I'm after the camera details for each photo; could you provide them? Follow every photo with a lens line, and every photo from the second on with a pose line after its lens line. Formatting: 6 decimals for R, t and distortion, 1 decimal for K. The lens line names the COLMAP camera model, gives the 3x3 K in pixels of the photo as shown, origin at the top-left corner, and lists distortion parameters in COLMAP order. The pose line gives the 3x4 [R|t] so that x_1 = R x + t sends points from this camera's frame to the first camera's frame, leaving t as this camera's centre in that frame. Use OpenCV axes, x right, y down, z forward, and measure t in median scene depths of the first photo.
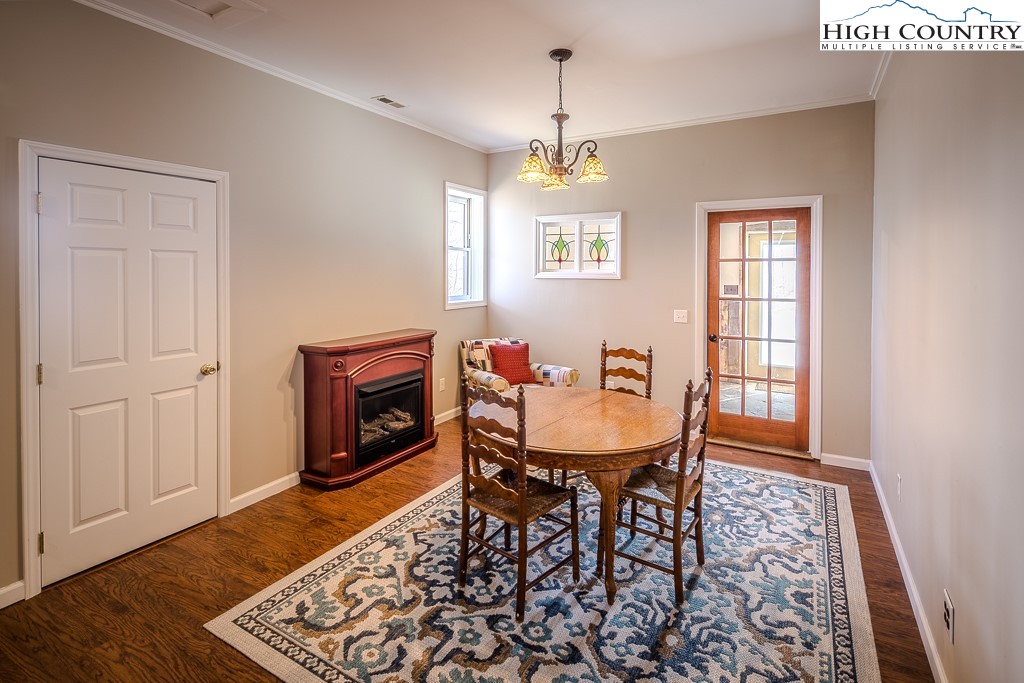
lens RADIAL K [[502.3, 0, 506.1], [0, 502.3, 279.6], [0, 0, 1]] dist [0.005967, -0.004936]
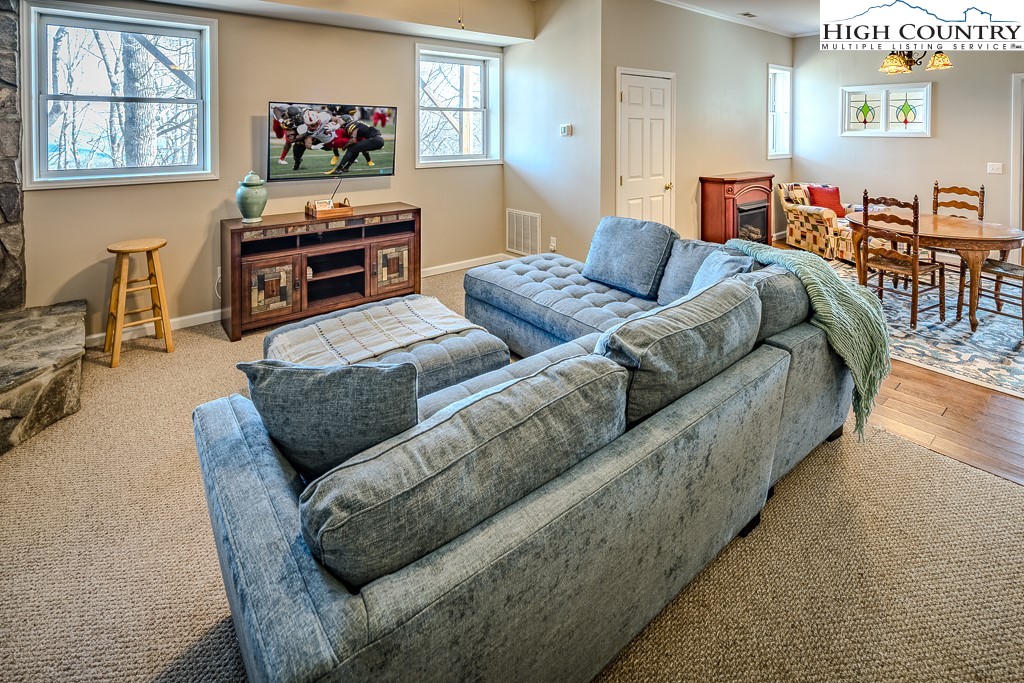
lens RADIAL K [[502.3, 0, 513.2], [0, 502.3, 139.2], [0, 0, 1]] dist [0.005967, -0.004936]
pose [[0.938445, 0.007911, -0.345339, -0.409185], [-0.007509, 0.999969, 0.002502, 0.011446], [0.345348, 0.000245, 0.938475, -0.680259]]
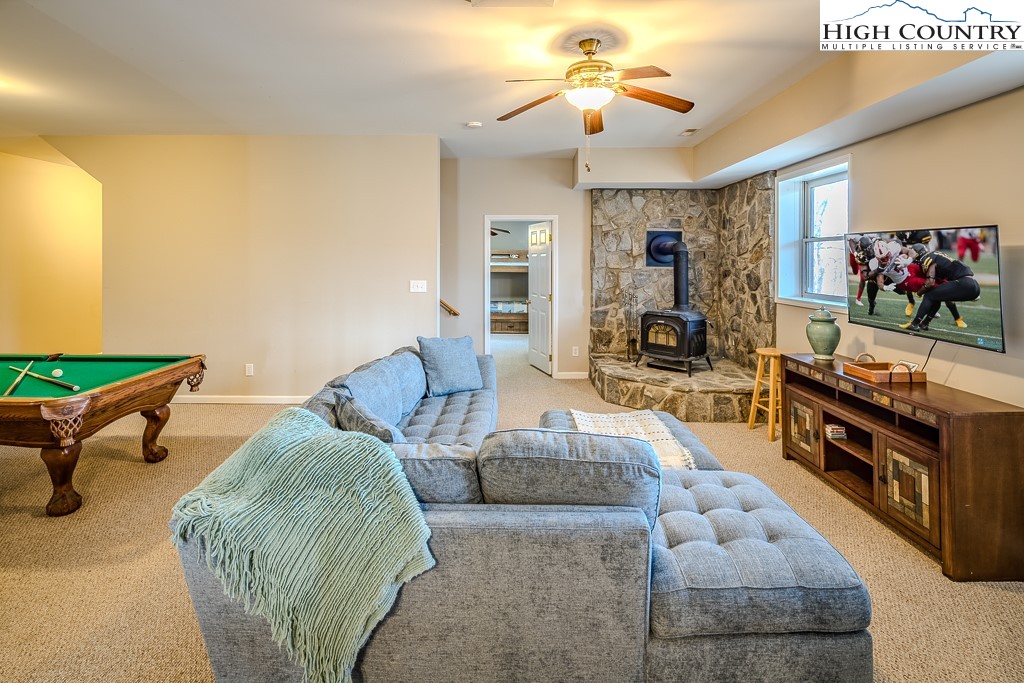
lens RADIAL K [[502.3, 0, 511.2], [0, 502.3, 263.6], [0, 0, 1]] dist [0.005967, -0.004936]
pose [[-0.860516, -0.001797, -0.509420, -0.217657], [-0.016203, 0.999584, 0.023845, -0.016560], [0.509165, 0.028773, -0.860188, 0.647435]]
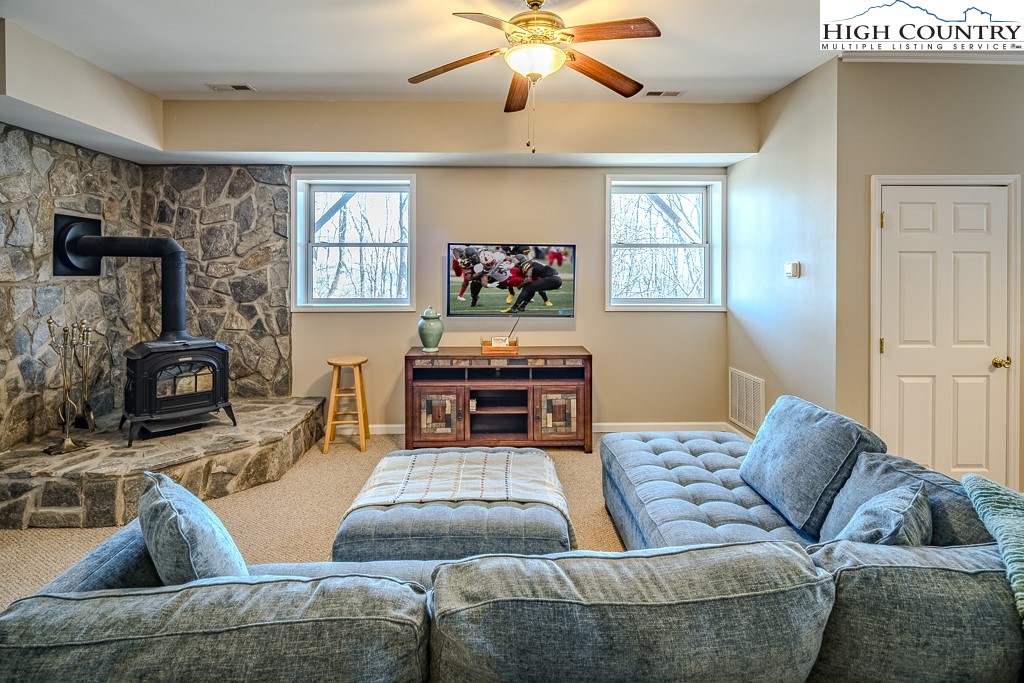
lens RADIAL K [[502.3, 0, 493.8], [0, 502.3, 269.5], [0, 0, 1]] dist [0.005967, -0.004936]
pose [[0.531424, 0.002542, -0.847102, -0.215656], [-0.017108, 0.999824, -0.007733, 0.006730], [0.846933, 0.018601, 0.531373, -0.391434]]
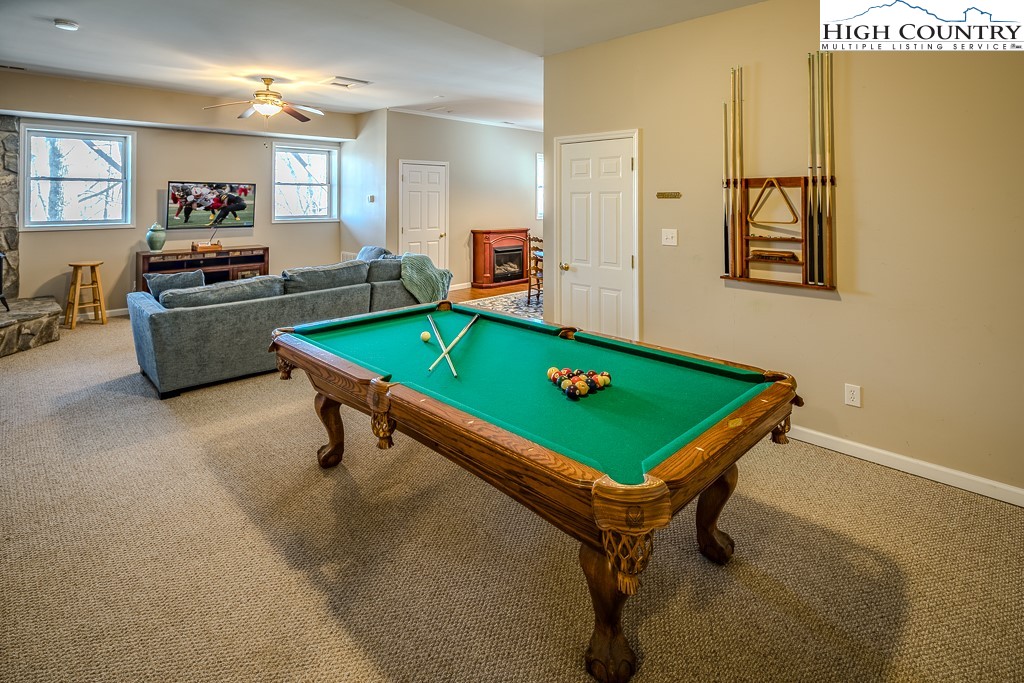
lens RADIAL K [[502.3, 0, 494.5], [0, 502.3, 194.2], [0, 0, 1]] dist [0.005967, -0.004936]
pose [[0.967077, 0.001277, -0.254479, 0.304283], [-0.008179, 0.999627, -0.026067, 0.021054], [0.254351, 0.027290, 0.966727, -1.284504]]
